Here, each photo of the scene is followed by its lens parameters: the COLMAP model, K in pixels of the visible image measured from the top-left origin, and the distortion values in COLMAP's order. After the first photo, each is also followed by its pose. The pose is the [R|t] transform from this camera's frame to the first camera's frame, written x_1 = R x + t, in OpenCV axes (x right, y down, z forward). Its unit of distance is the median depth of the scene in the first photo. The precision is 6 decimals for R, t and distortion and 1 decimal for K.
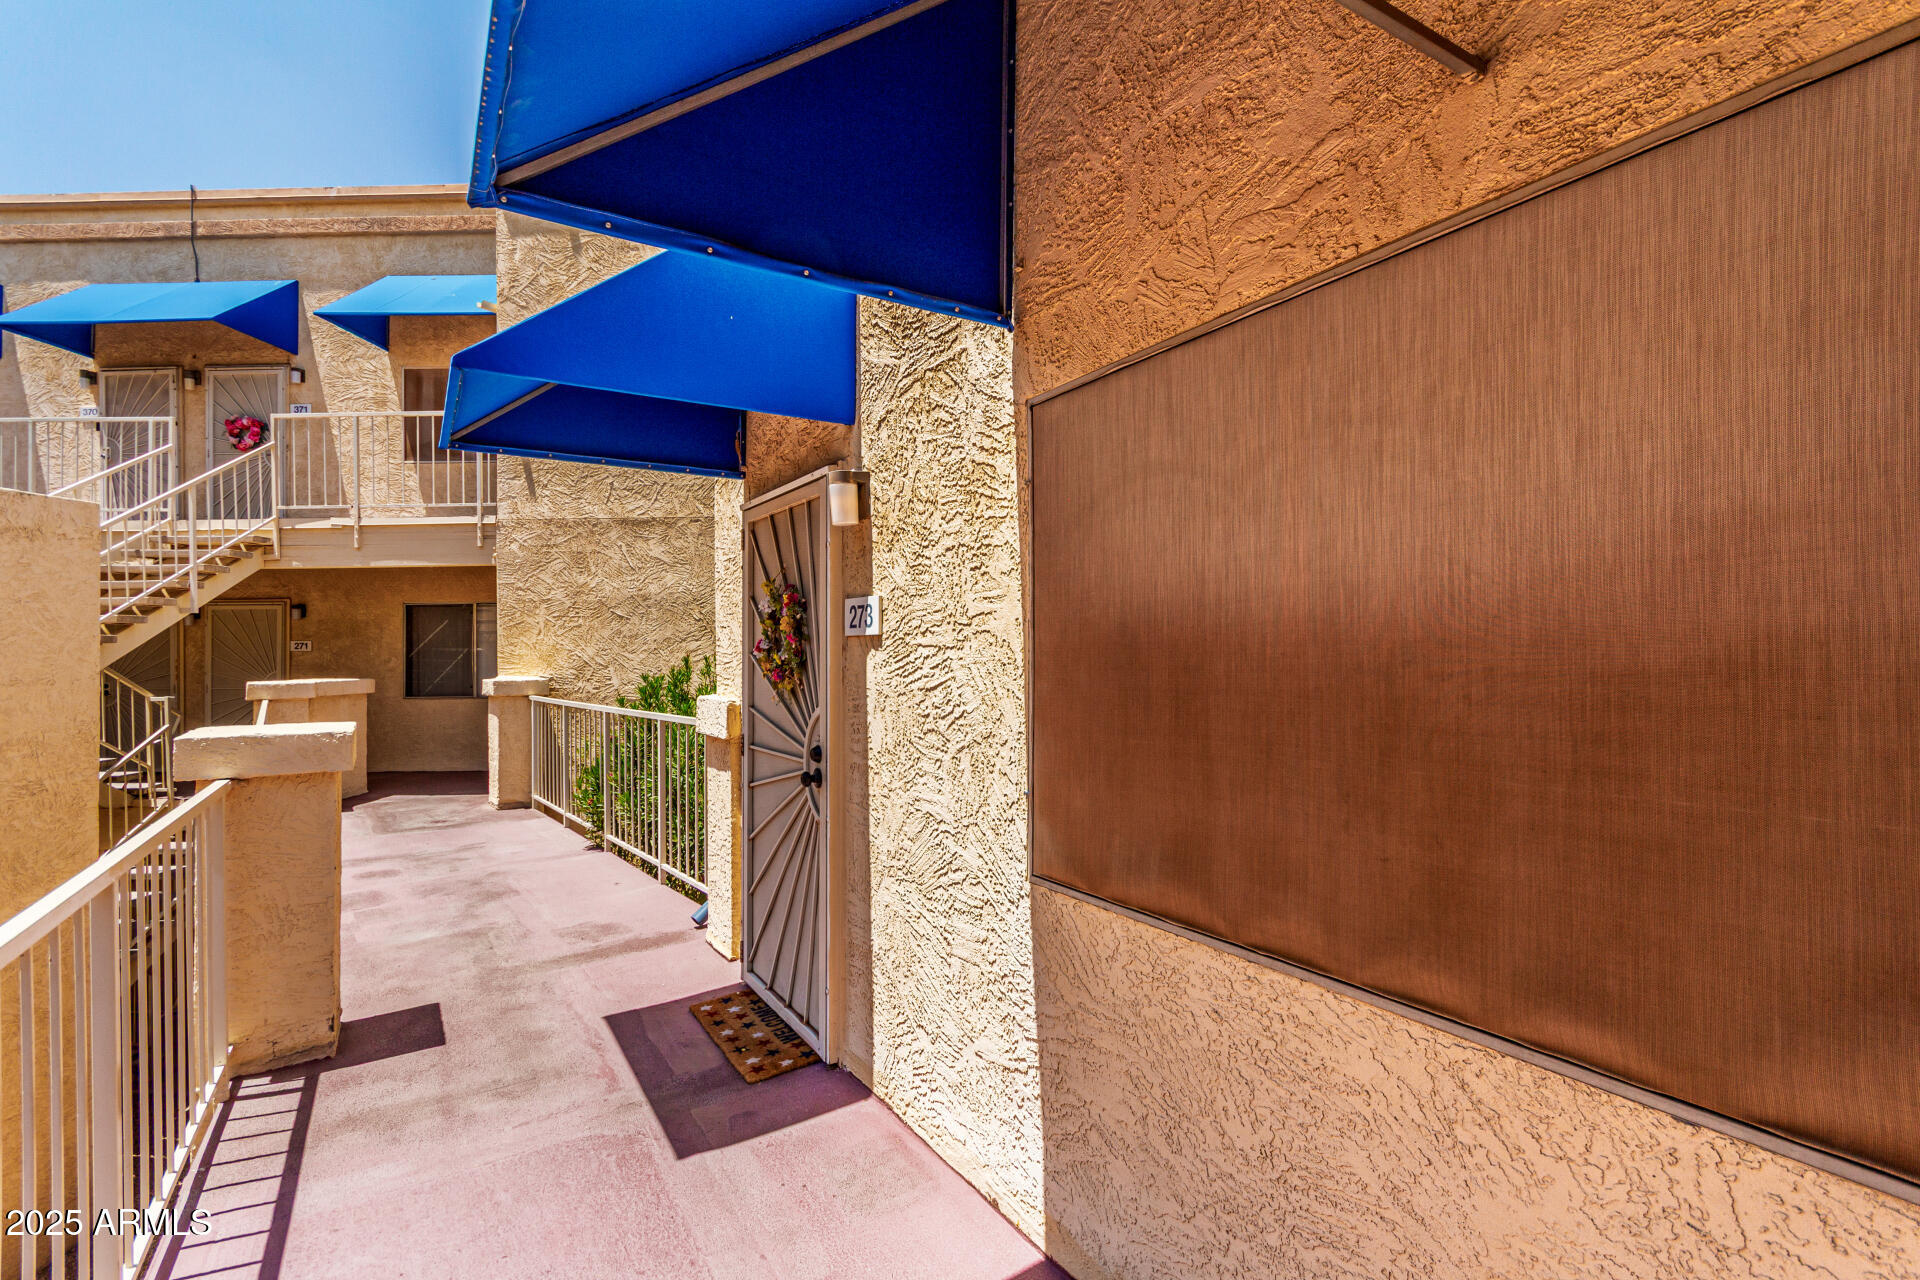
lens RADIAL K [[908.4, 0, 973.0], [0, 908.4, 607.0], [0, 0, 1]] dist [0.003530, 0.001173]
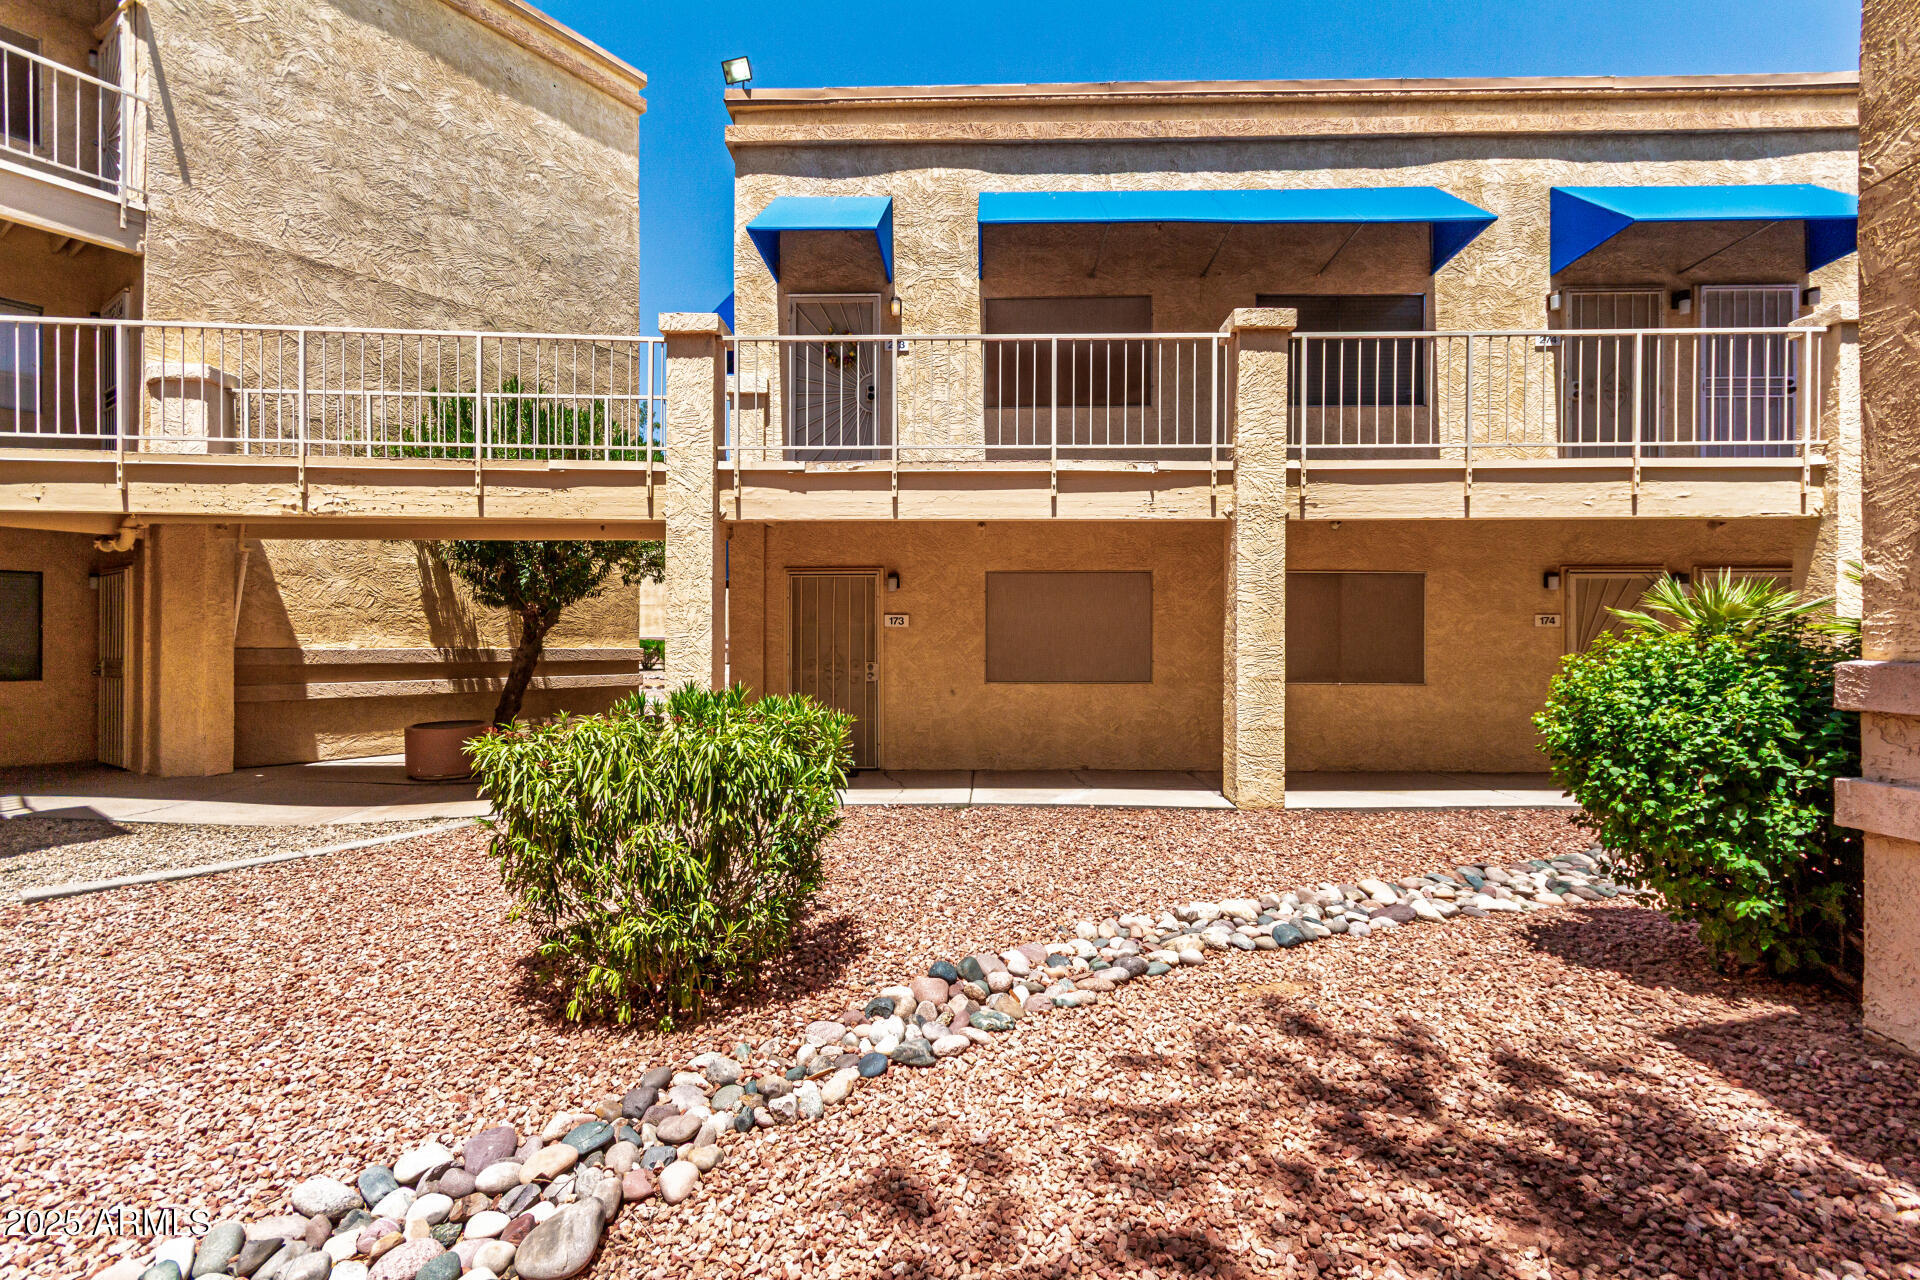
lens RADIAL K [[894.1, 0, 968.8], [0, 894.1, 636.1], [0, 0, 1]] dist [0.000643, 0.002416]
pose [[0.530214, 0.017283, 0.847688, -0.758884], [-0.038564, 0.999249, 0.003749, 0.291153], [-0.846987, -0.034678, 0.530482, -0.262663]]
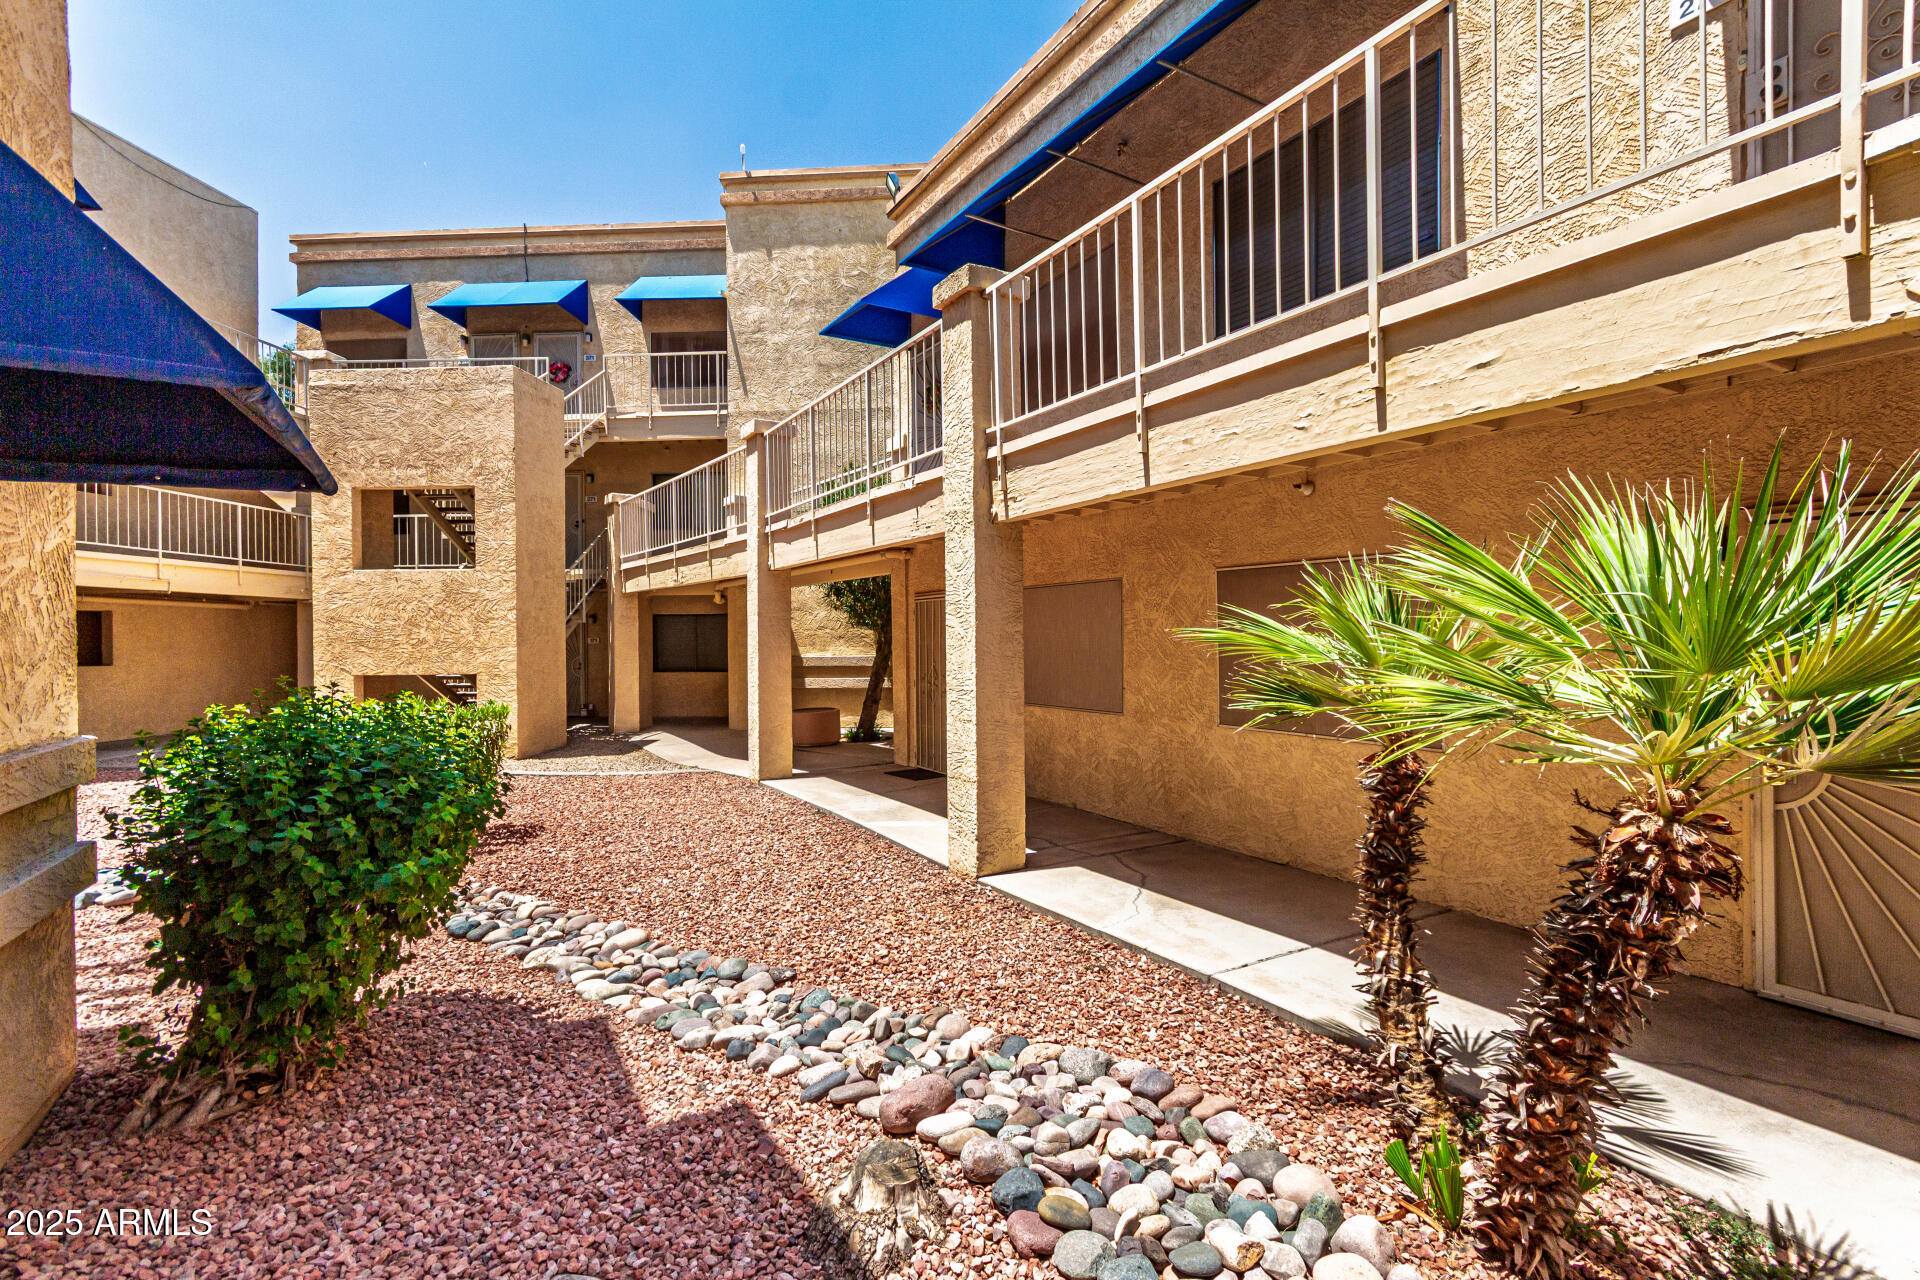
lens RADIAL K [[894.1, 0, 968.8], [0, 894.1, 636.1], [0, 0, 1]] dist [0.000643, 0.002416]
pose [[0.999915, -0.004025, -0.012420, -0.016067], [0.004519, 0.999187, 0.040062, 0.239648], [0.012249, -0.040114, 0.999120, -0.680339]]
